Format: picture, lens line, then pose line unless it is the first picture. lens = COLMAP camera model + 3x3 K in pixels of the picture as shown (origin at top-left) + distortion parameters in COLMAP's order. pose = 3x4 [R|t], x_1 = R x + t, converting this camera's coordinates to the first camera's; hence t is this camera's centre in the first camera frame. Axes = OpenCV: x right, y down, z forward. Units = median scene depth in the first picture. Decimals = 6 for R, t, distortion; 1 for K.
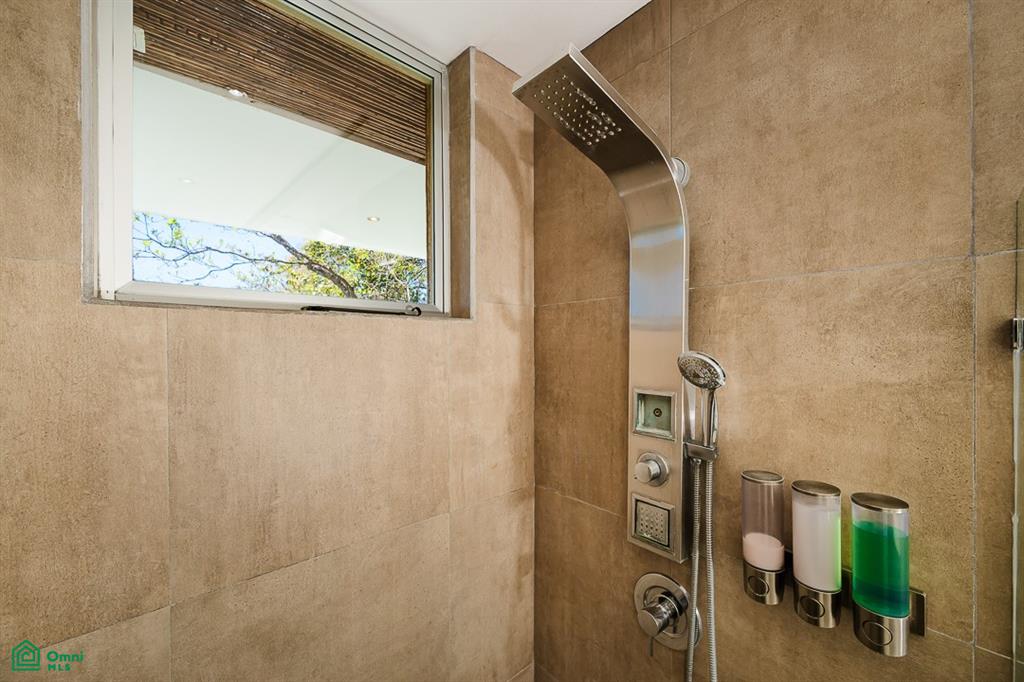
lens RADIAL K [[416.2, 0, 512.0], [0, 416.2, 341.0], [0, 0, 1]] dist [-0.001225, -0.000231]
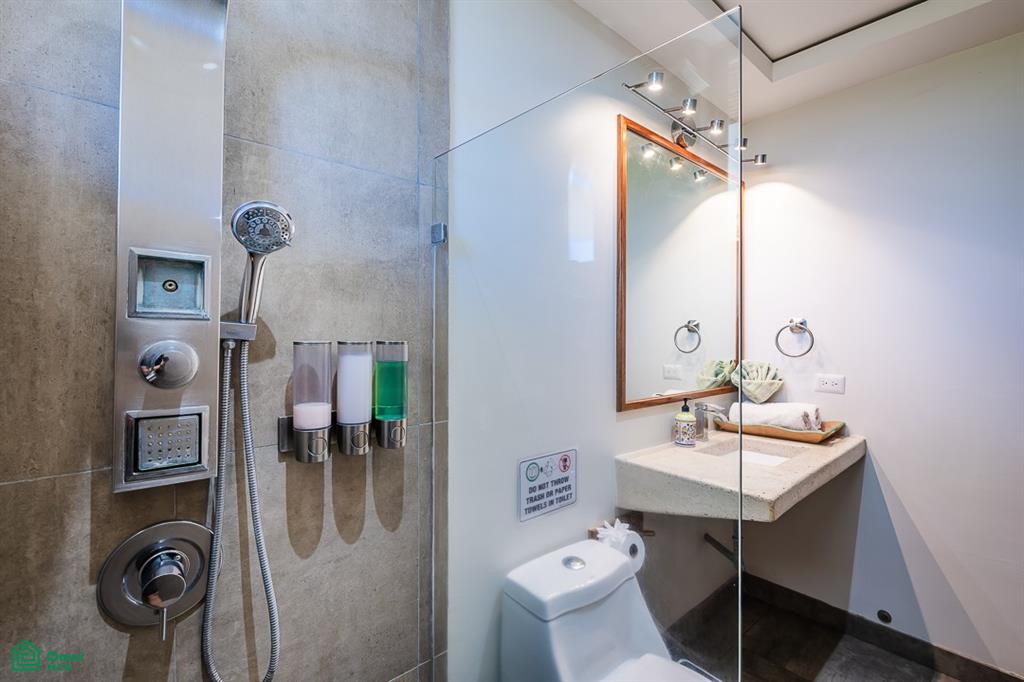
lens RADIAL K [[463.2, 0, 512.0], [0, 463.2, 341.0], [0, 0, 1]] dist [0.000067, 0.000141]
pose [[-0.038363, 0.005926, 0.999246, -0.572525], [-0.000872, 0.999982, -0.005964, 0.341930], [-0.999264, -0.001101, -0.038357, 0.577756]]
